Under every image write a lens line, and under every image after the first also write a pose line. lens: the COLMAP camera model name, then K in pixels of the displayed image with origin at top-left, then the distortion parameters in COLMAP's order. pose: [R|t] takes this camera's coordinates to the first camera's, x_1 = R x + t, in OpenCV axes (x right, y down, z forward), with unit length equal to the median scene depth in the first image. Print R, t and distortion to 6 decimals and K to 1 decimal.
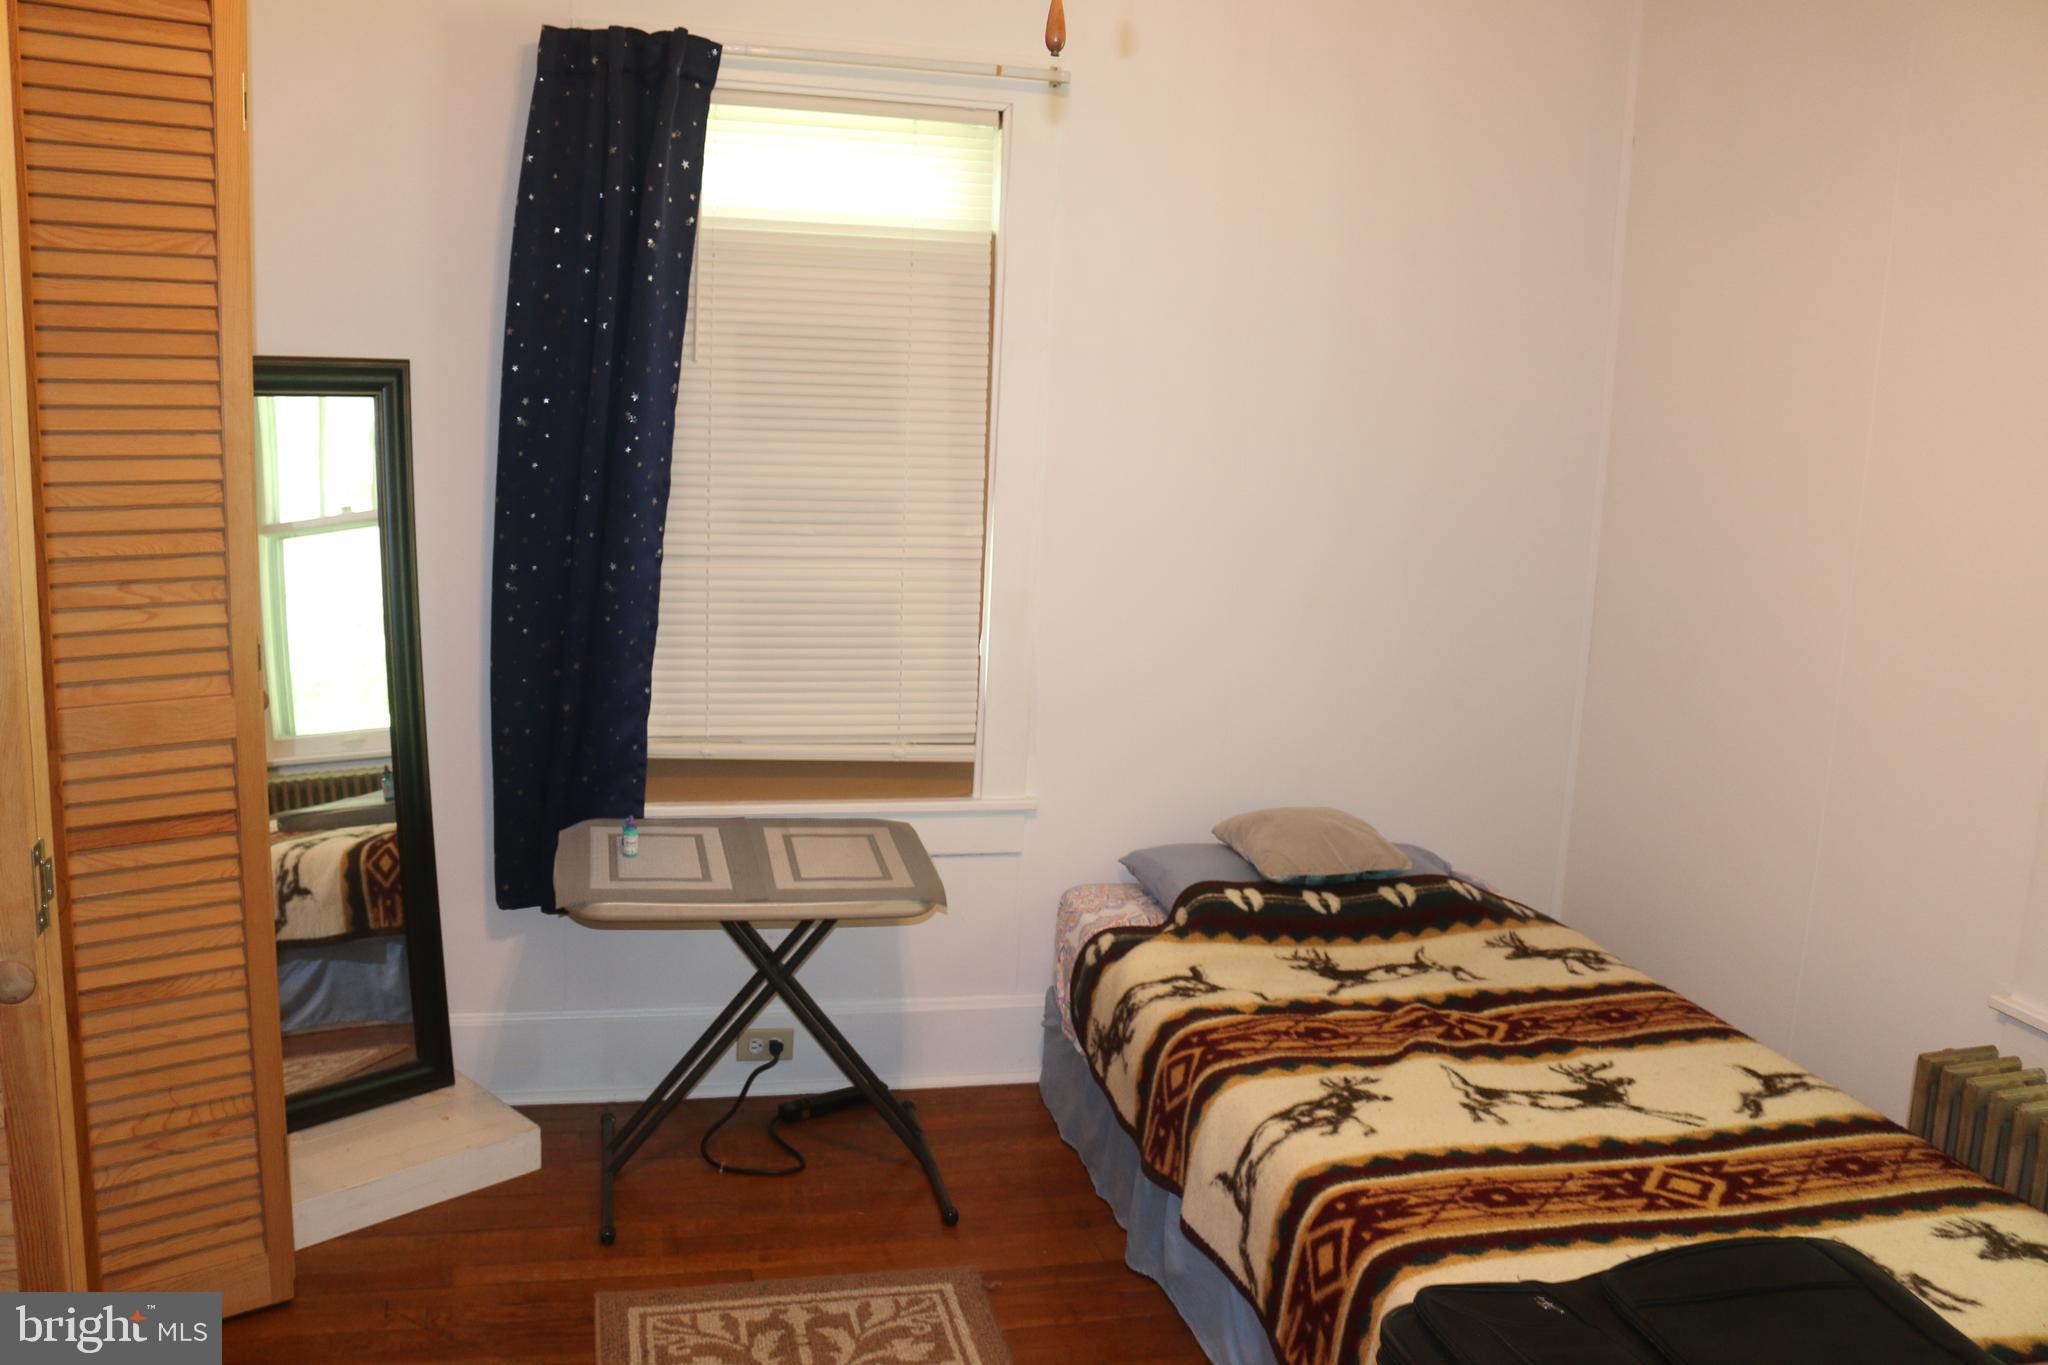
lens RADIAL K [[1694.2, 0, 1009.8], [0, 1694.2, 678.3], [0, 0, 1]] dist [-0.154803, 0.142224]
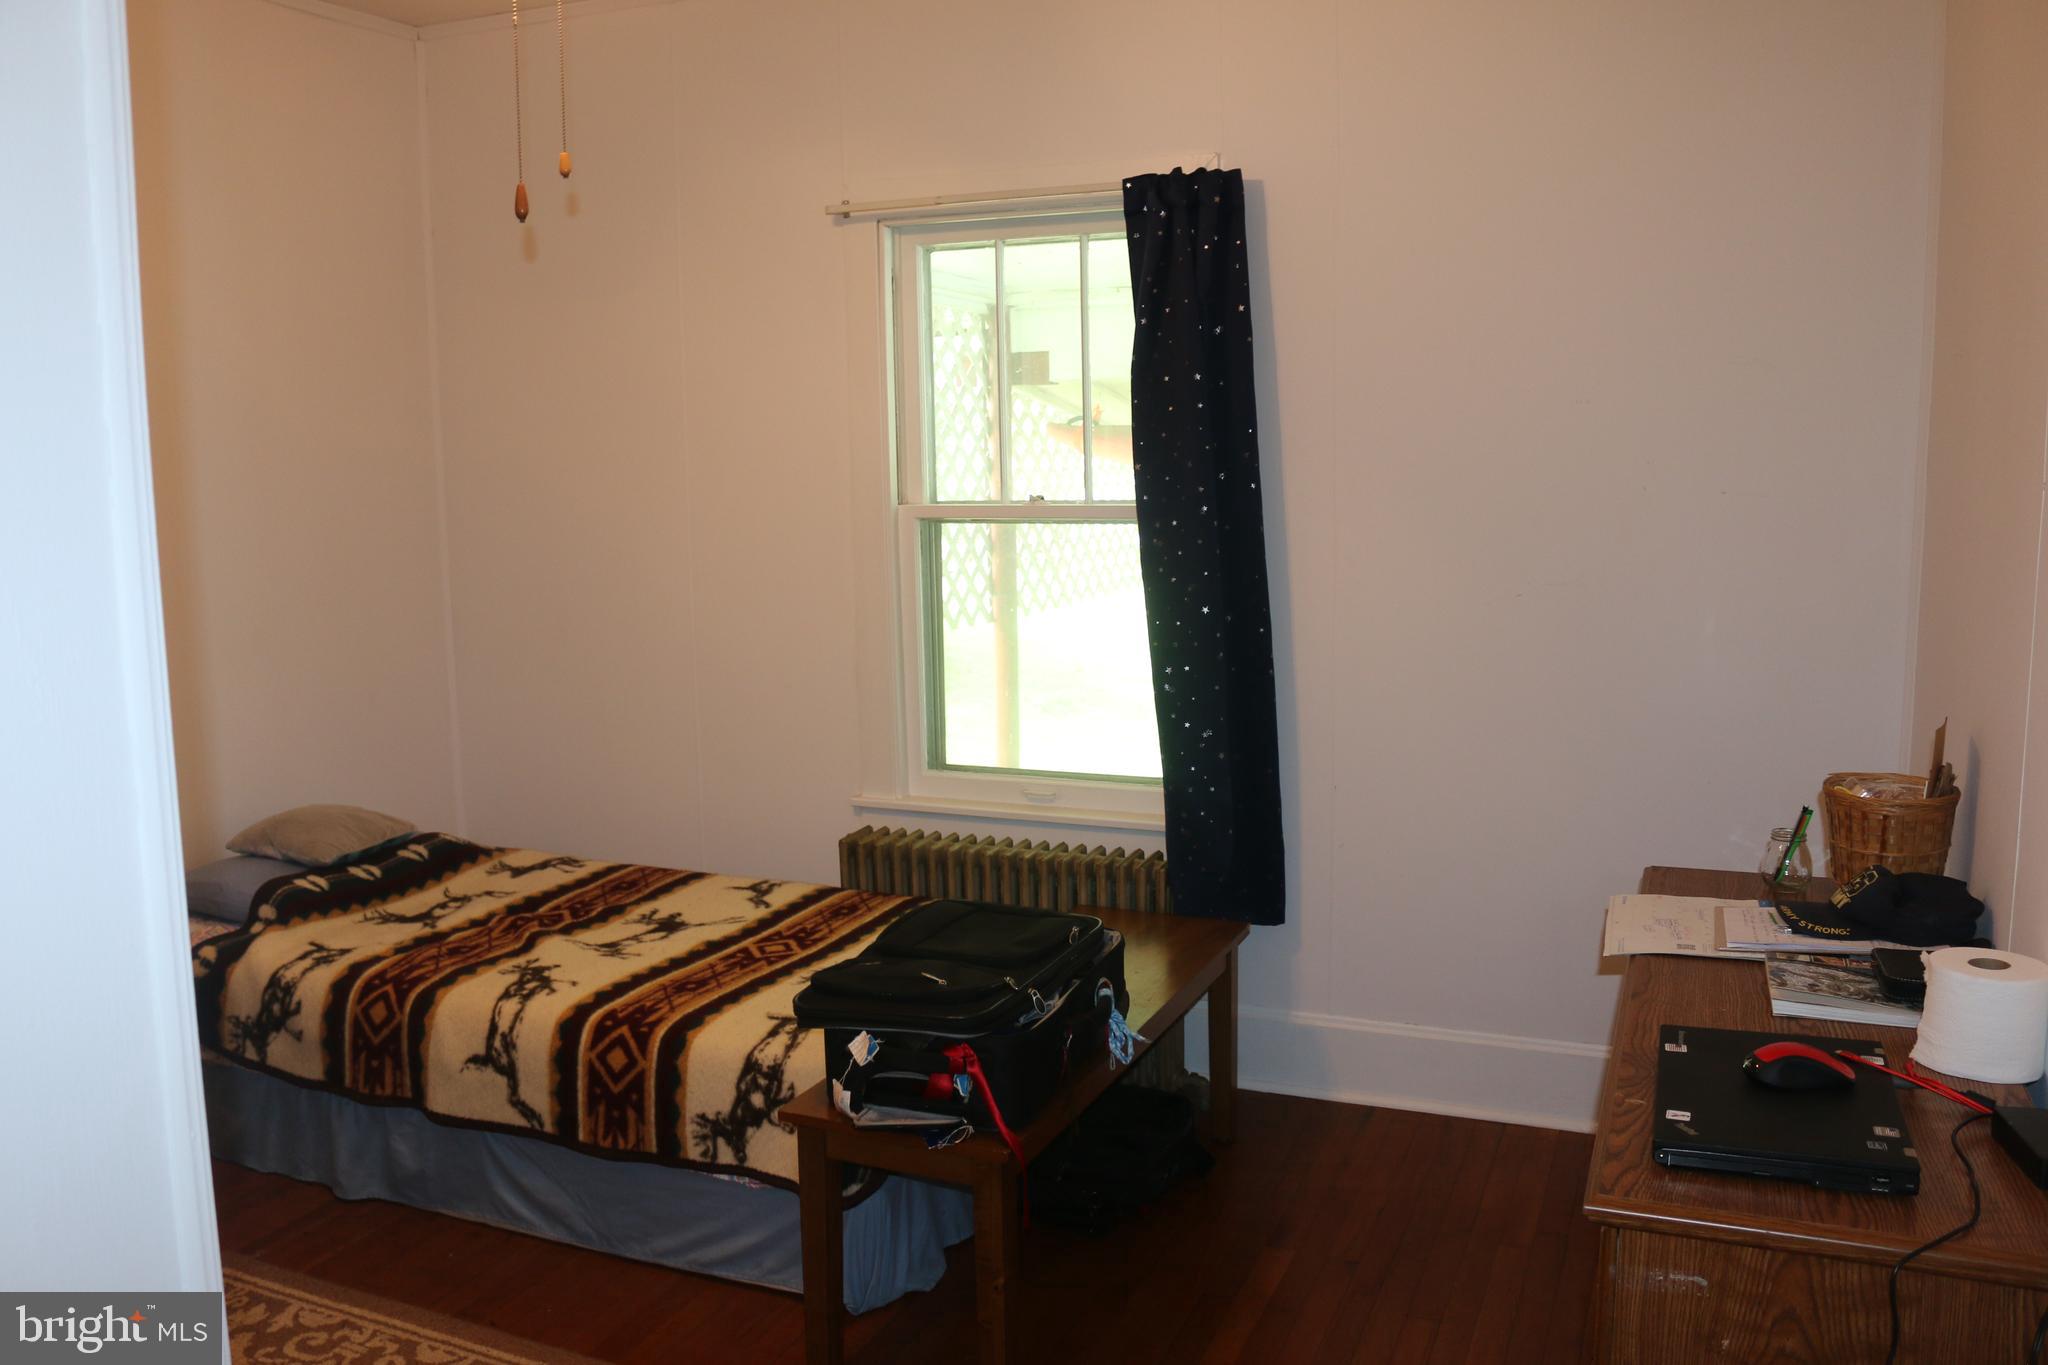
lens RADIAL K [[1694.2, 0, 1009.8], [0, 1694.2, 678.3], [0, 0, 1]] dist [-0.154803, 0.142224]
pose [[0.610559, -0.168688, 0.773797, -0.534112], [0.186144, 0.980248, 0.066819, 0.005865], [-0.769785, 0.103241, 0.629899, -0.135350]]
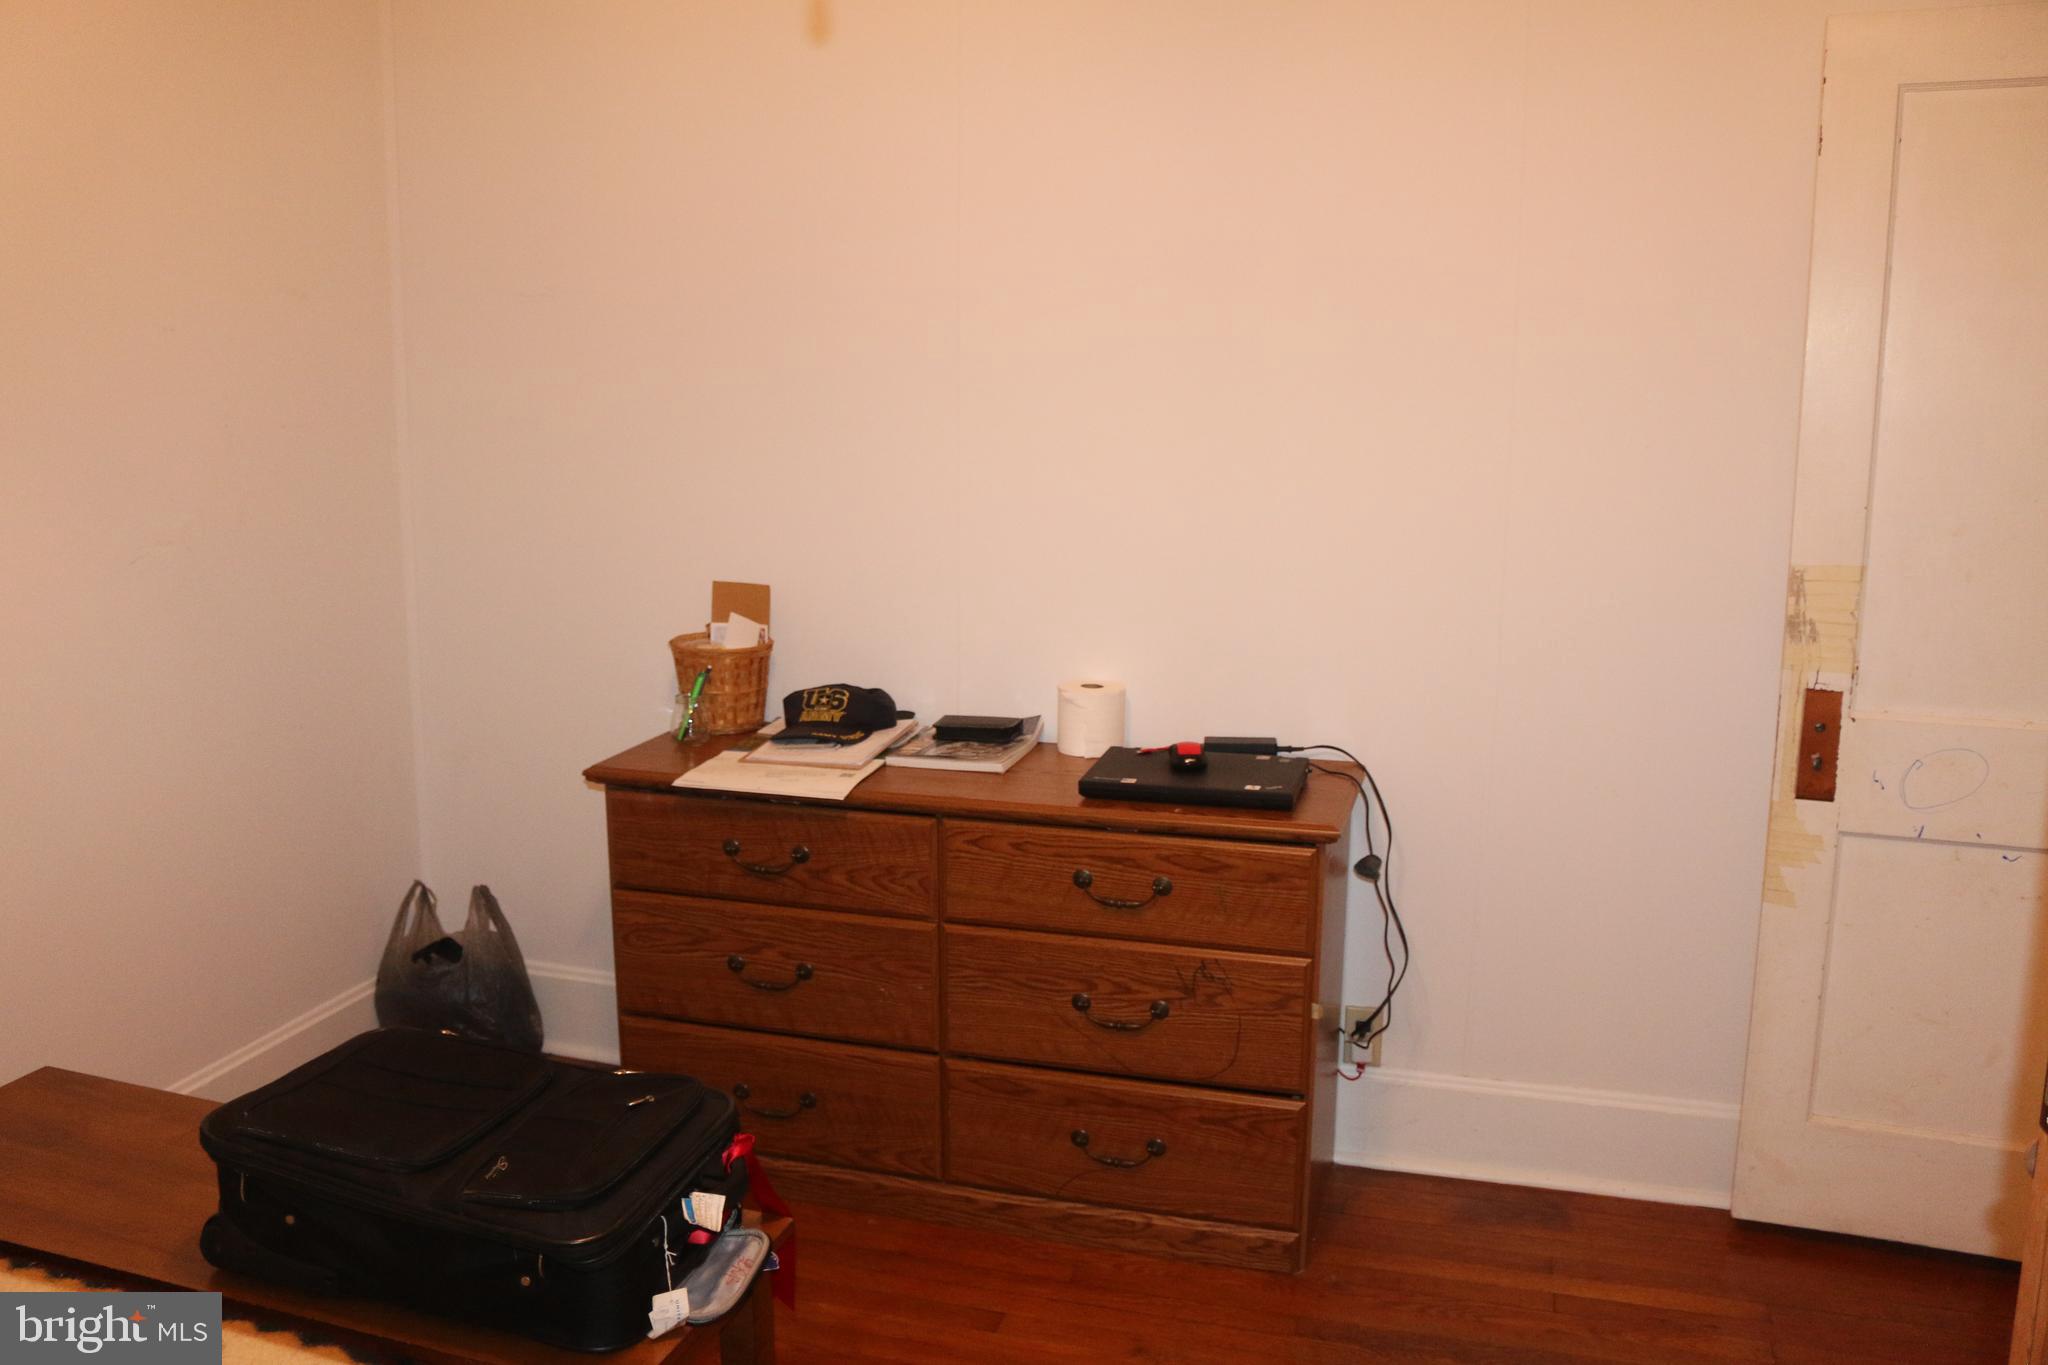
lens RADIAL K [[1694.2, 0, 1009.8], [0, 1694.2, 678.3], [0, 0, 1]] dist [-0.154803, 0.142224]
pose [[-0.840970, -0.153232, 0.518932, -0.302991], [0.057255, 0.928477, 0.366950, -0.192781], [-0.538045, 0.338306, -0.772048, 0.966555]]
